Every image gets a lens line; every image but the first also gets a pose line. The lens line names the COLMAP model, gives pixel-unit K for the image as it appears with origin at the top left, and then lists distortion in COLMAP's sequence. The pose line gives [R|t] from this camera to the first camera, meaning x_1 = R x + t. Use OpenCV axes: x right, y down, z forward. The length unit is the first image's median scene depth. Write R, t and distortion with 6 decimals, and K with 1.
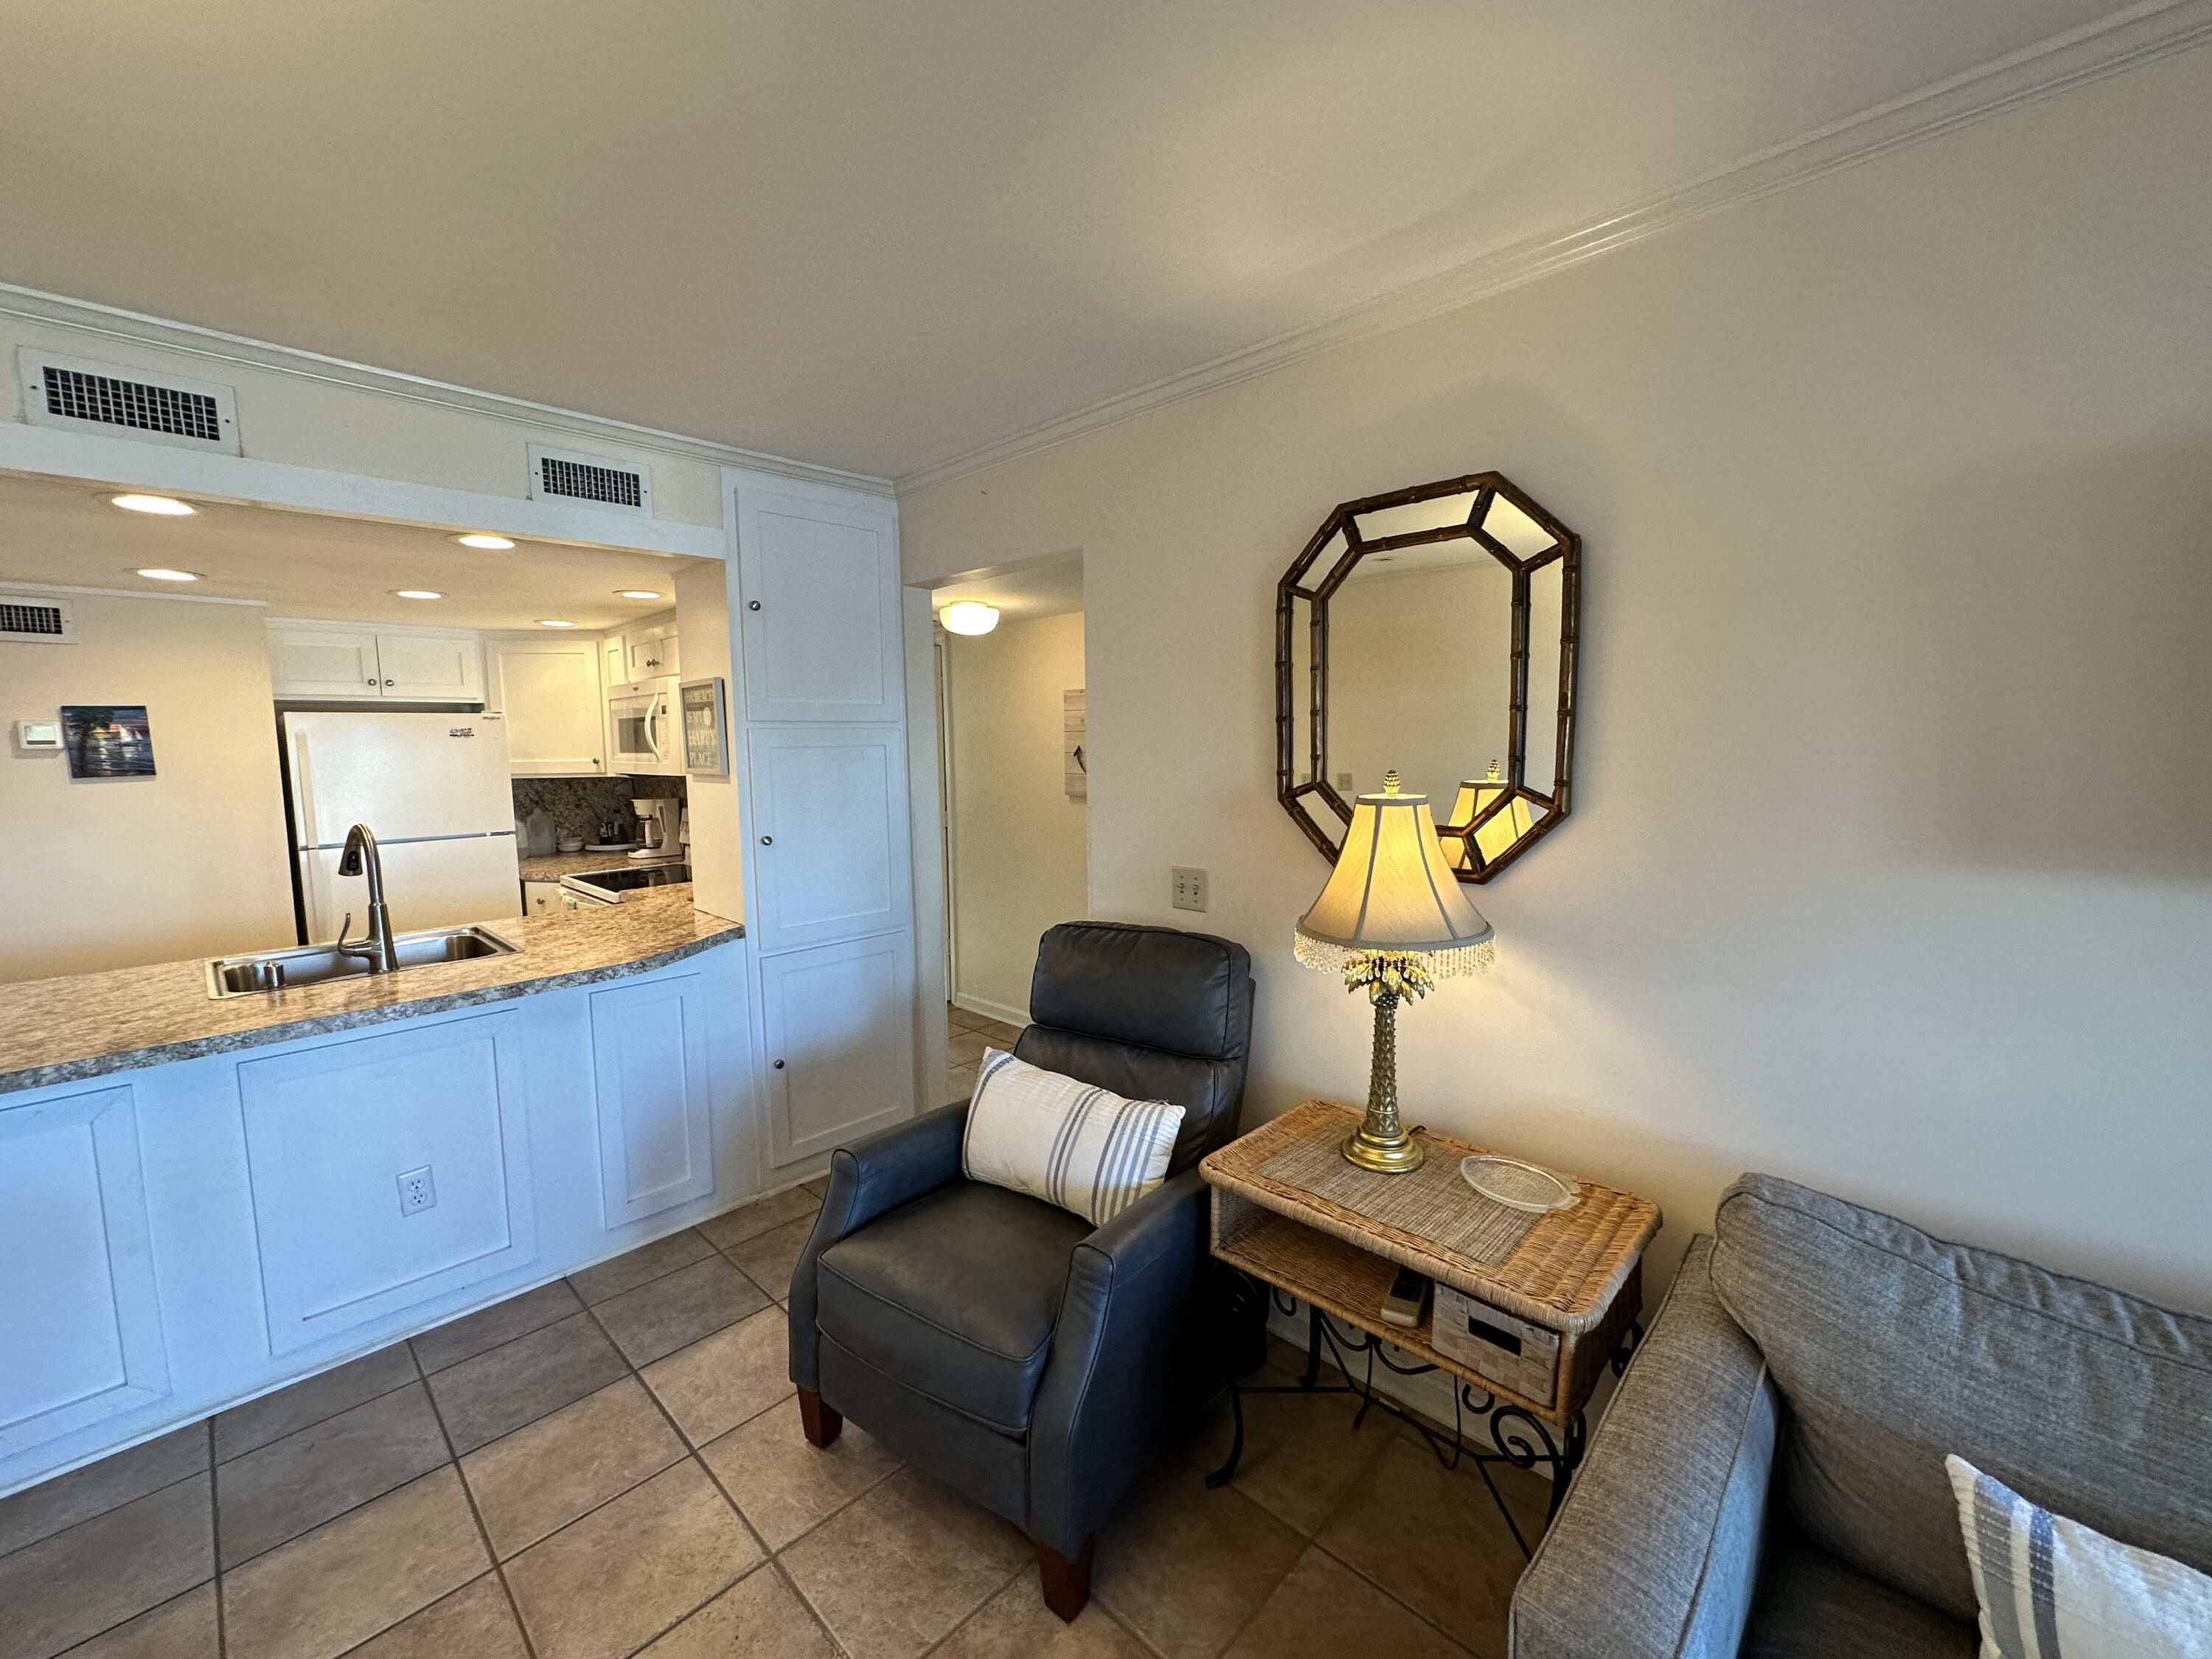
lens RADIAL K [[892.5, 0, 1106.9], [0, 892.5, 824.4], [0, 0, 1]] dist [0.000855, 0.000845]
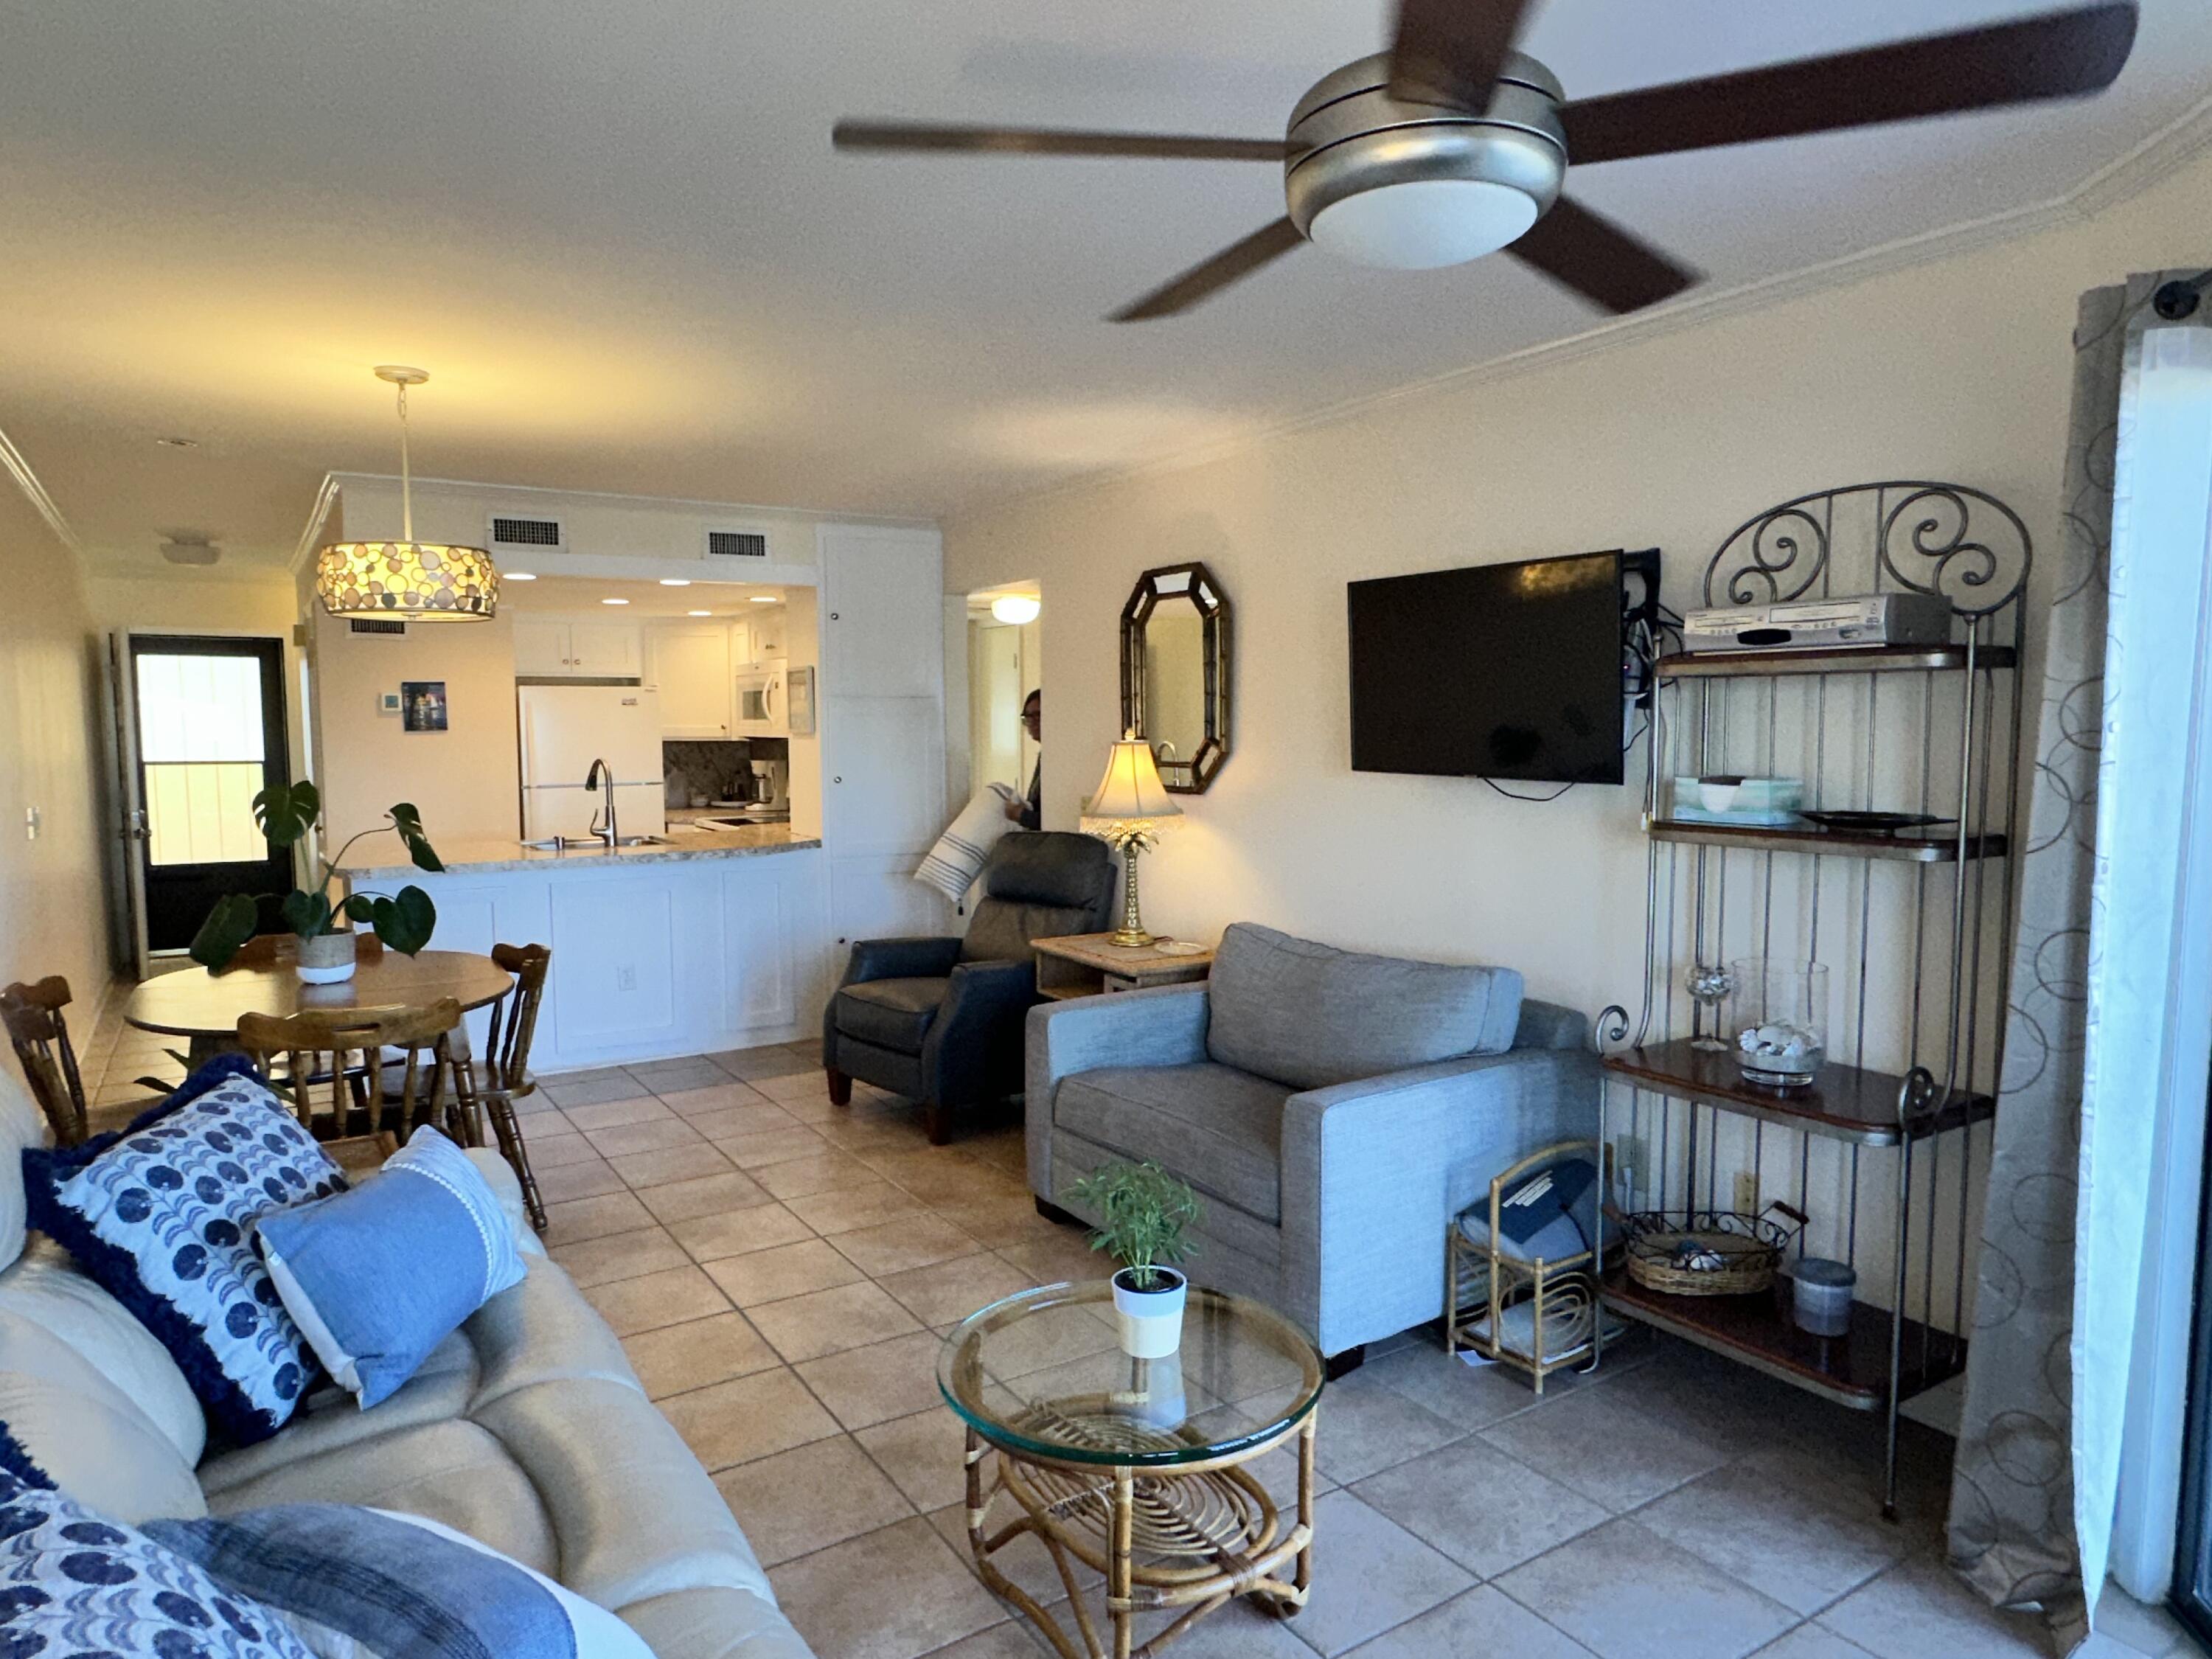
lens RADIAL K [[1374.6, 0, 1106.0], [0, 1374.6, 829.5], [0, 0, 1]] dist [0.001873, -0.001582]
pose [[0.973306, 0.029083, -0.227661, 0.492544], [-0.032293, 0.999424, -0.010389, 0.097855], [0.227227, 0.017464, 0.973685, -0.950872]]
